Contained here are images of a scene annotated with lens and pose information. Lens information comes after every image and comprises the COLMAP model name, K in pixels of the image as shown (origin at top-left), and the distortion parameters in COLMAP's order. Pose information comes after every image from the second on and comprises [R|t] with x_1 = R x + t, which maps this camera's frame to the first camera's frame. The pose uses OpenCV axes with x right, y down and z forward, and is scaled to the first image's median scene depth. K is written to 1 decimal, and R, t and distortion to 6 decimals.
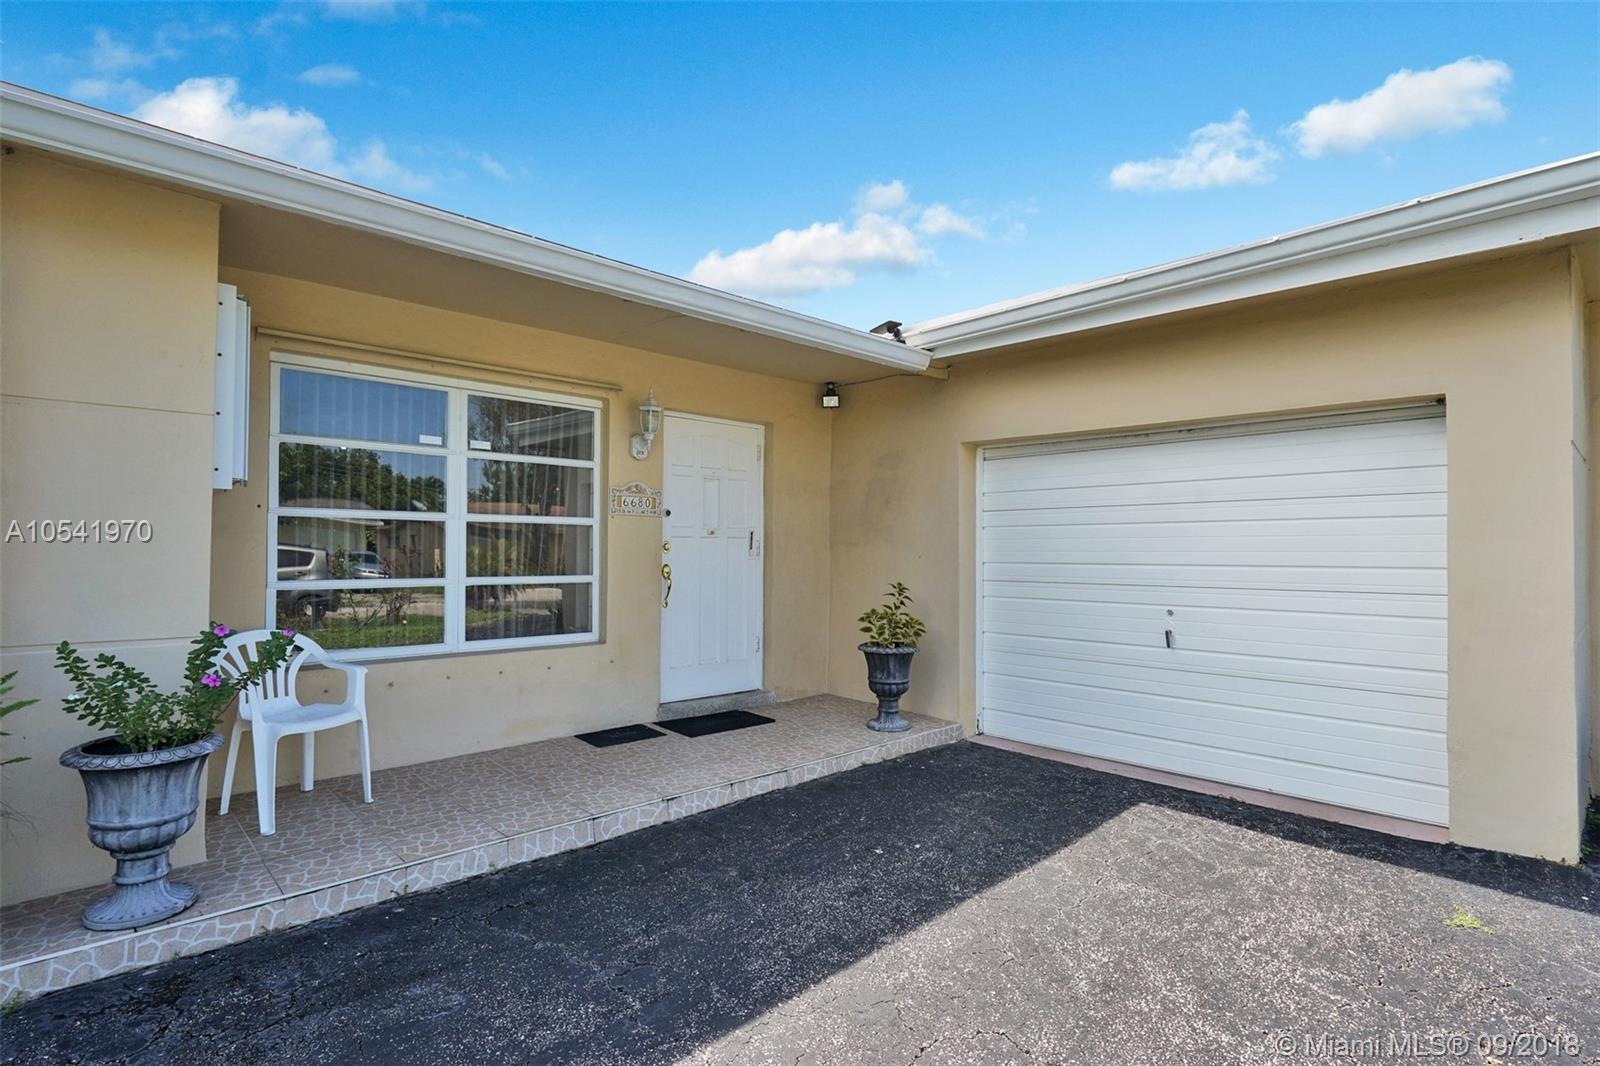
lens RADIAL K [[793.4, 0, 800.0], [0, 793.4, 533.0], [0, 0, 1]] dist [0.000996, 0.000028]
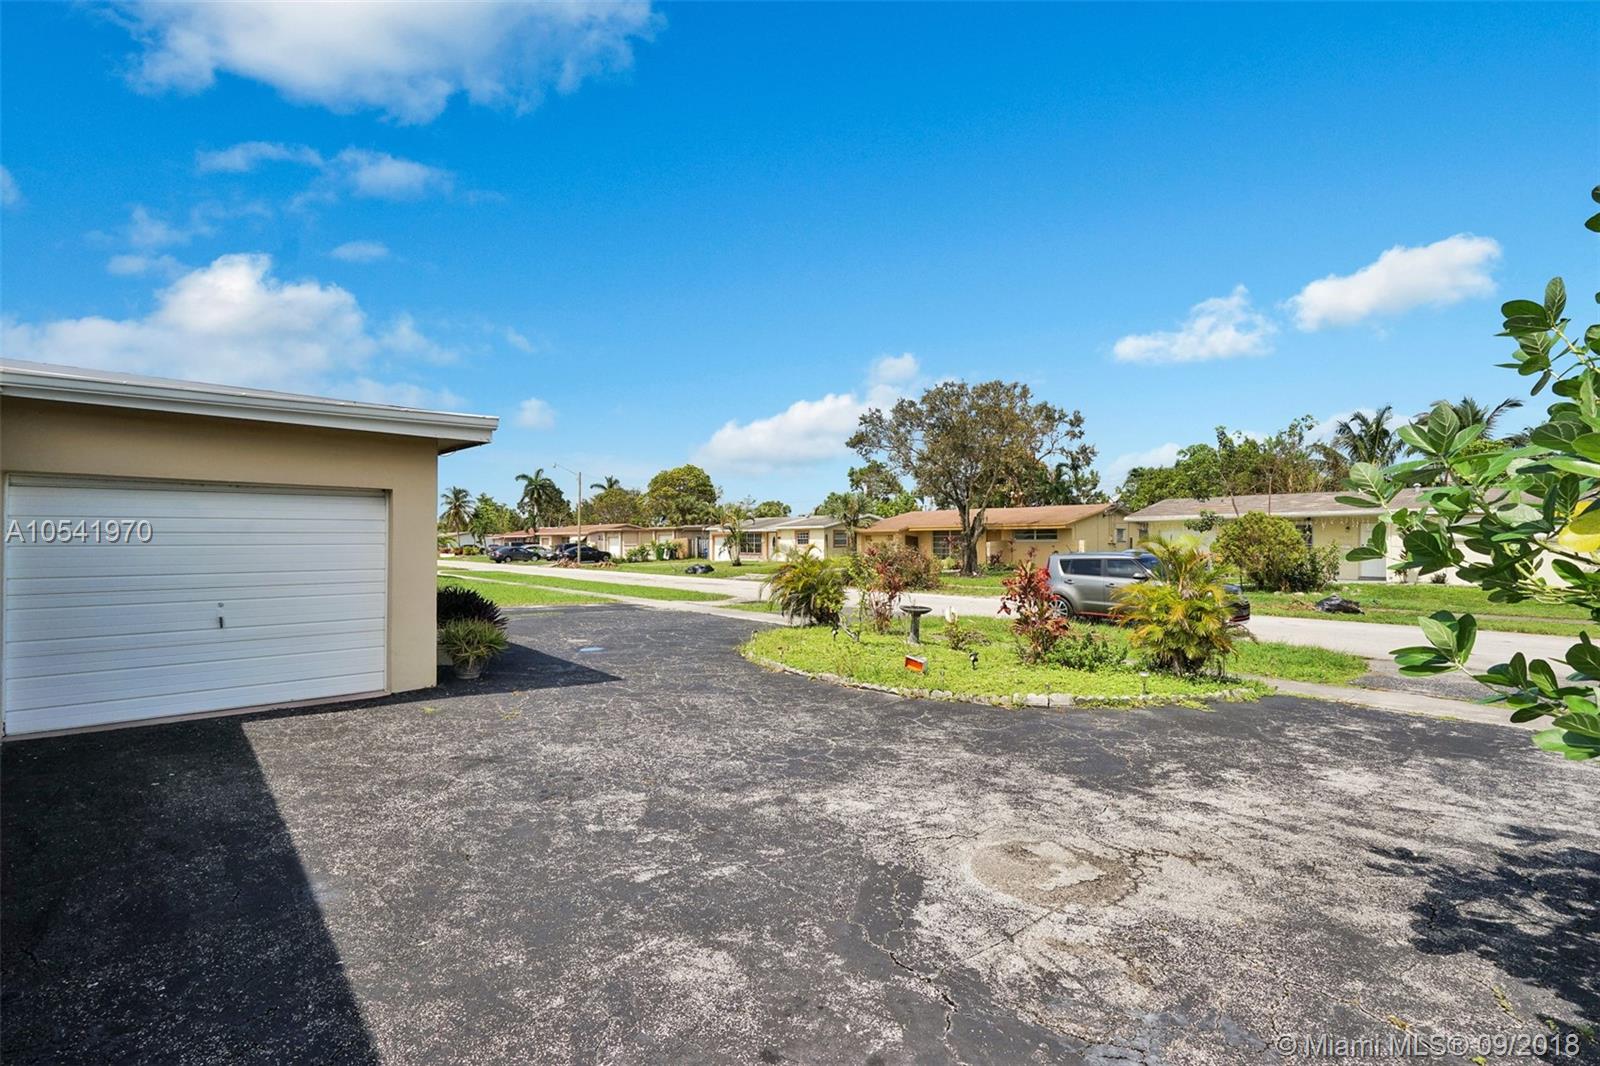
lens RADIAL K [[735.6, 0, 800.0], [0, 735.6, 533.0], [0, 0, 1]] dist [0.000068, 0.000050]
pose [[0.055674, 0.001029, 0.998448, -1.295058], [-0.022074, 0.999756, 0.000201, -0.091257], [-0.998205, -0.022051, 0.055683, -0.259545]]
